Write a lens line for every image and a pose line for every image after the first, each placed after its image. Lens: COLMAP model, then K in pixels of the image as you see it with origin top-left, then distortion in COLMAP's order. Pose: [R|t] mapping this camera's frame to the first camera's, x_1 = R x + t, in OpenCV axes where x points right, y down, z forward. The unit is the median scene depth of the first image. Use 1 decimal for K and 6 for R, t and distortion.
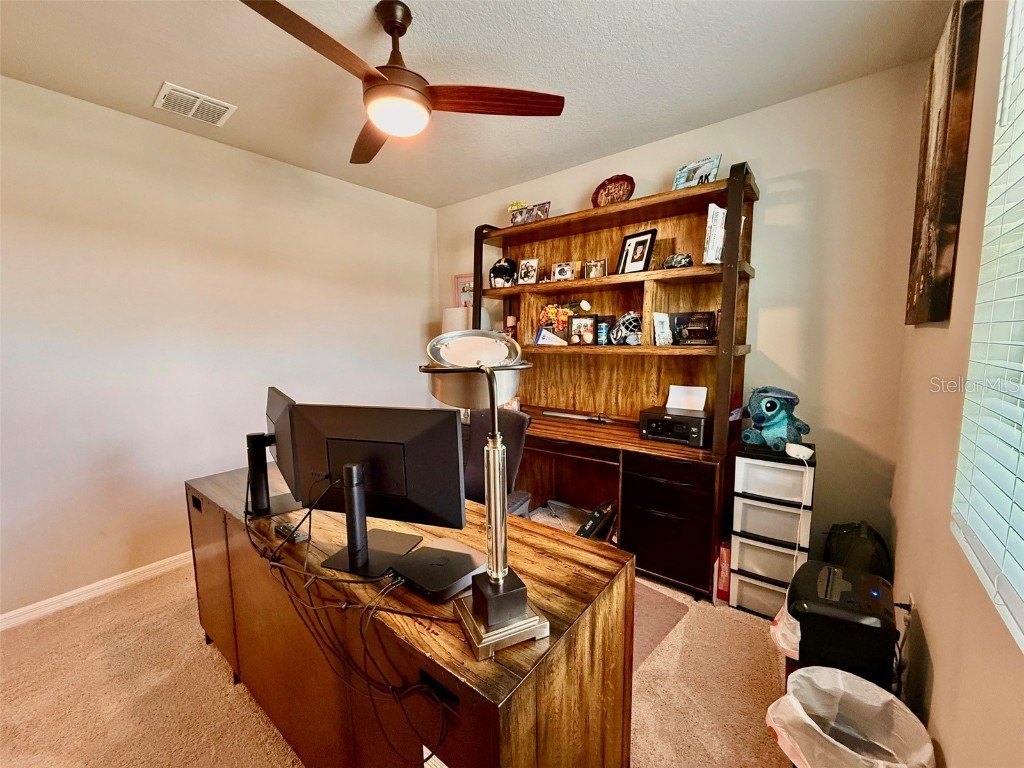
lens RADIAL K [[408.4, 0, 512.2], [0, 408.4, 385.4], [0, 0, 1]] dist [0.000367, -0.000033]
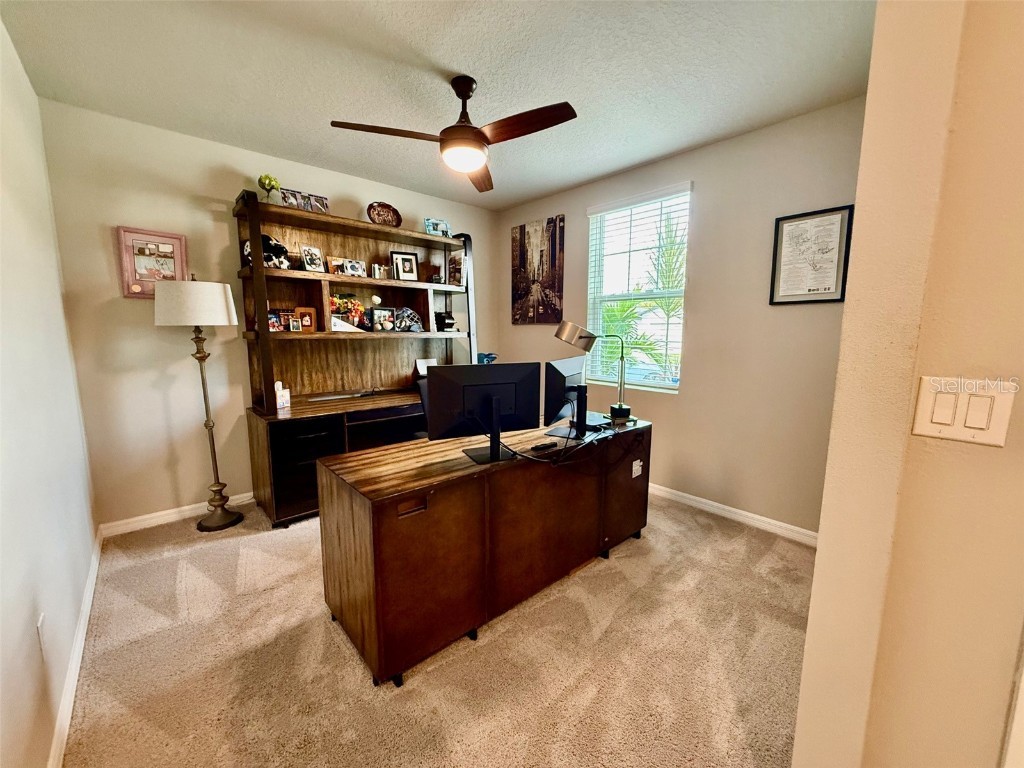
lens RADIAL K [[408.4, 0, 514.6], [0, 408.4, 386.5], [0, 0, 1]] dist [0.000367, -0.000033]
pose [[0.168077, -0.118464, 0.978630, -0.960530], [0.107852, 0.989003, 0.101196, -0.014396], [-0.979856, 0.088539, 0.179005, 0.373742]]
